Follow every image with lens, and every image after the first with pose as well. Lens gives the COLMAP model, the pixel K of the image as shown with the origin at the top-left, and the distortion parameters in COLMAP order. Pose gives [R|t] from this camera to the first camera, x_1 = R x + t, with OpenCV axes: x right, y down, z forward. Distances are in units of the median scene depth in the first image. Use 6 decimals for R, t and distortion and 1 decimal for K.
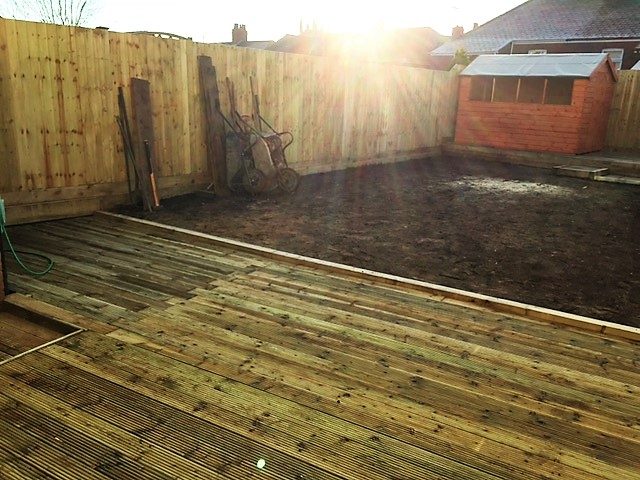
lens RADIAL K [[549.0, 0, 320.0], [0, 549.0, 240.0], [0, 0, 1]] dist [0.080428, -0.093172]
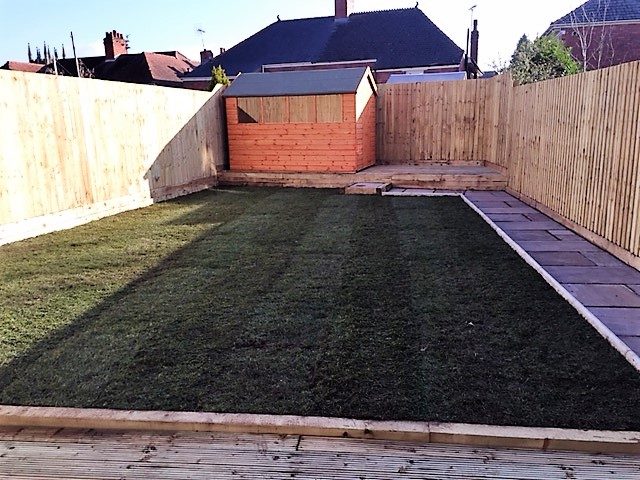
lens RADIAL K [[540.0, 0, 320.0], [0, 540.0, 240.0], [0, 0, 1]] dist [0.078949, -0.083084]
pose [[0.909025, -0.146806, 0.390028, 0.041882], [0.163484, 0.986498, -0.009712, -0.085455], [-0.383337, 0.072592, 0.920752, 0.379826]]
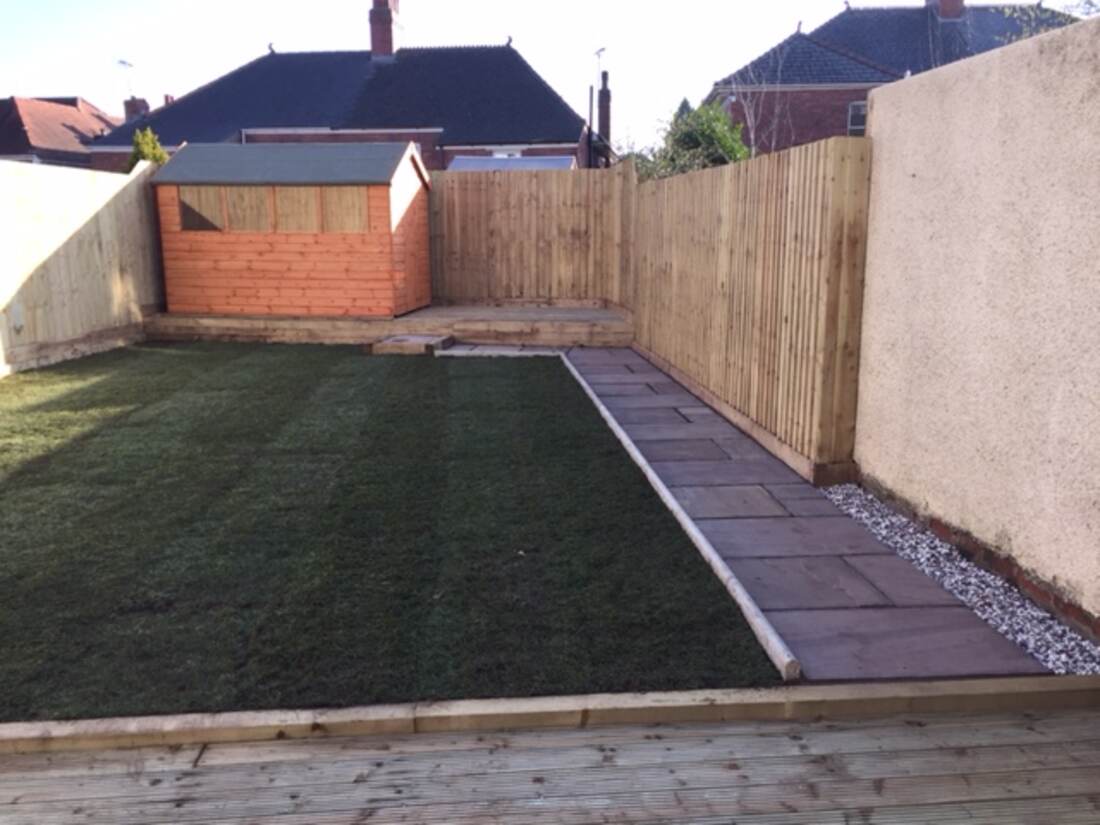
lens RADIAL K [[928.1, 0, 550.0], [0, 928.1, 412.5], [0, 0, 1]] dist [0.078949, -0.083084]
pose [[0.813741, -0.155089, 0.560154, 0.085638], [0.186640, 0.982428, 0.000871, -0.062868], [-0.550446, 0.103838, 0.828388, 0.292334]]
